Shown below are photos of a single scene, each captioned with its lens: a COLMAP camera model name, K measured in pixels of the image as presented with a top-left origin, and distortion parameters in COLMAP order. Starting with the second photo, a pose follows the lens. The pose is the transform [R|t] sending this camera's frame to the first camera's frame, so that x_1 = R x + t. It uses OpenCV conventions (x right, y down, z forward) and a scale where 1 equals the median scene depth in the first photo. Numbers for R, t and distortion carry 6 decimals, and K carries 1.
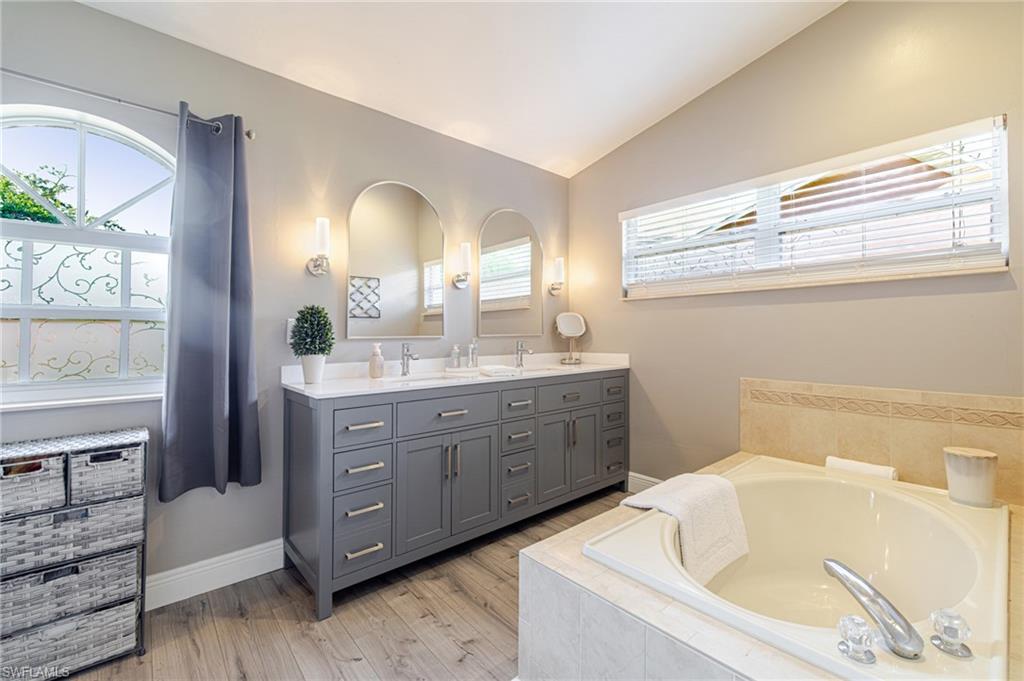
lens RADIAL K [[435.3, 0, 512.6], [0, 435.3, 335.3], [0, 0, 1]] dist [-0.000111, -0.000011]
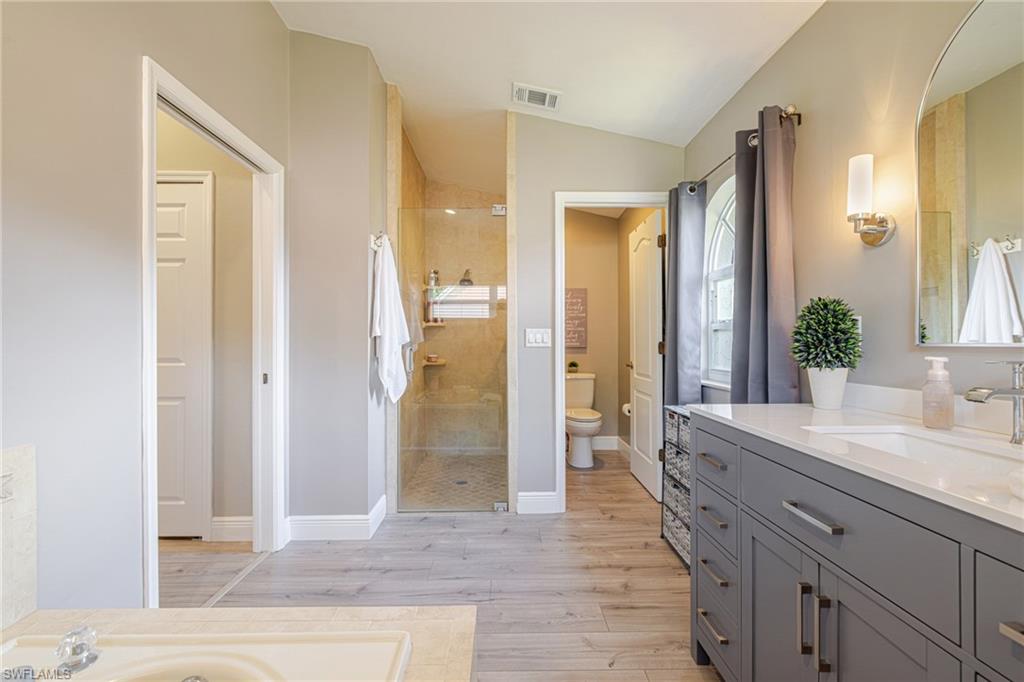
lens RADIAL K [[435.3, 0, 511.5], [0, 435.3, 338.8], [0, 0, 1]] dist [-0.000111, -0.000011]
pose [[-0.636736, 0.001714, -0.771080, 0.395648], [0.003496, 0.999994, -0.000664, -0.004050], [0.771074, -0.003119, -0.636738, 1.028039]]
